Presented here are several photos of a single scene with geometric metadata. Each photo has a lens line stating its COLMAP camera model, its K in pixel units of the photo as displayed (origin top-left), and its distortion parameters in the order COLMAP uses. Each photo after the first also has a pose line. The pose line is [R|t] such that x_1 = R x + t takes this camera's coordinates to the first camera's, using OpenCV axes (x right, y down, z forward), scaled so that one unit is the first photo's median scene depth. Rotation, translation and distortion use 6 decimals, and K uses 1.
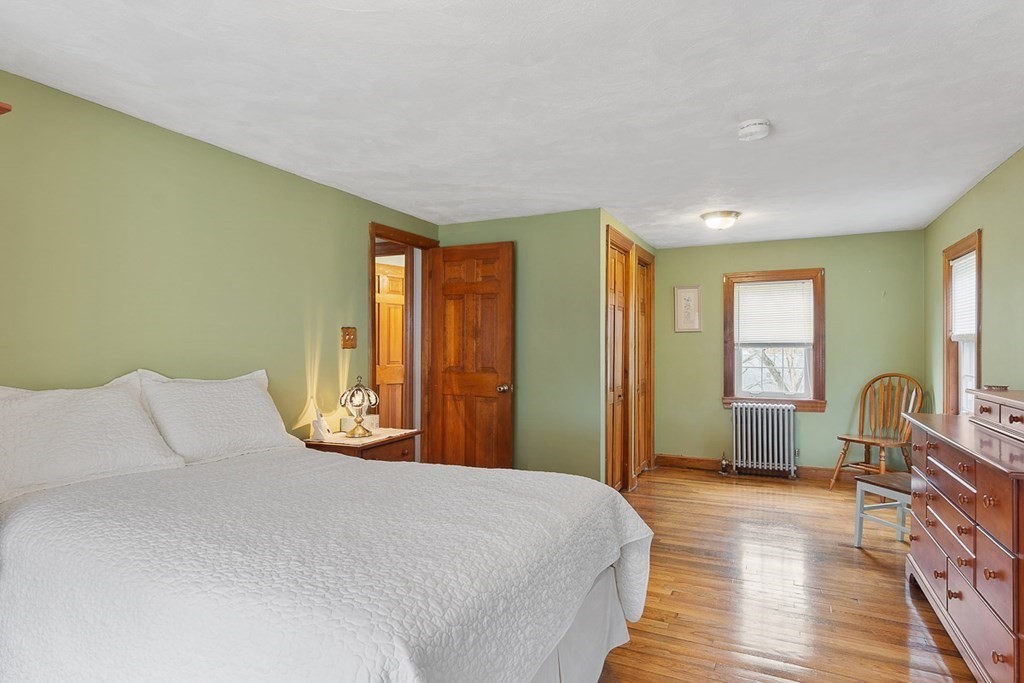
lens RADIAL K [[565.0, 0, 510.6], [0, 565.0, 330.4], [0, 0, 1]] dist [-0.001538, 0.000111]
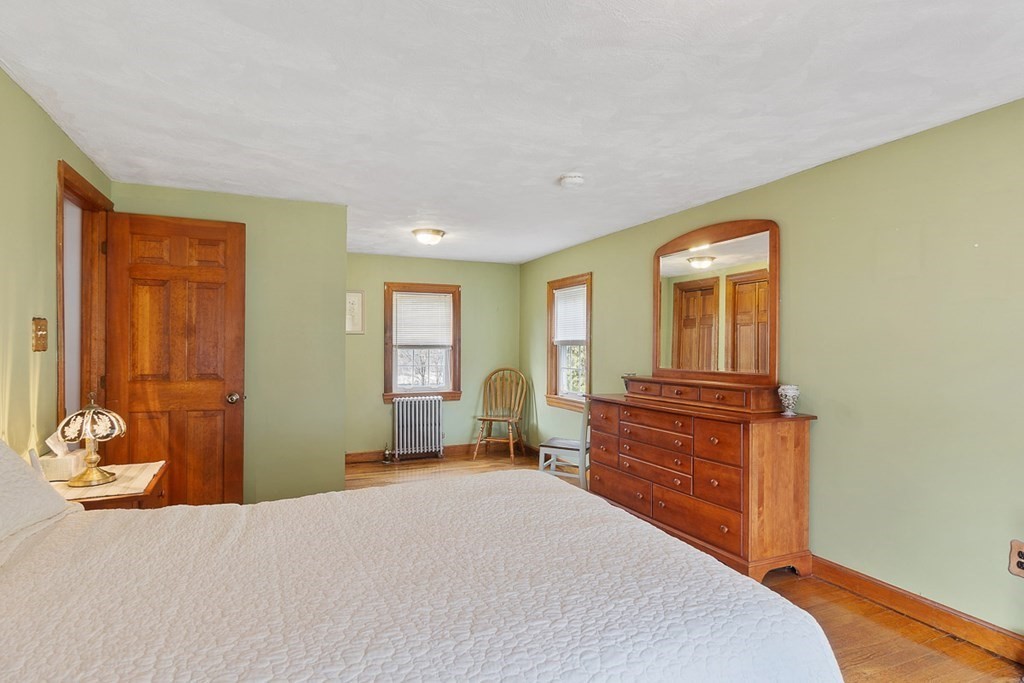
lens RADIAL K [[536.2, 0, 497.1], [0, 536.2, 338.9], [0, 0, 1]] dist [0.000748, -0.000516]
pose [[0.663239, 0.014228, 0.748272, -0.325648], [-0.024570, 0.999694, 0.002769, 0.003053], [-0.748004, -0.020221, 0.663386, 0.173748]]
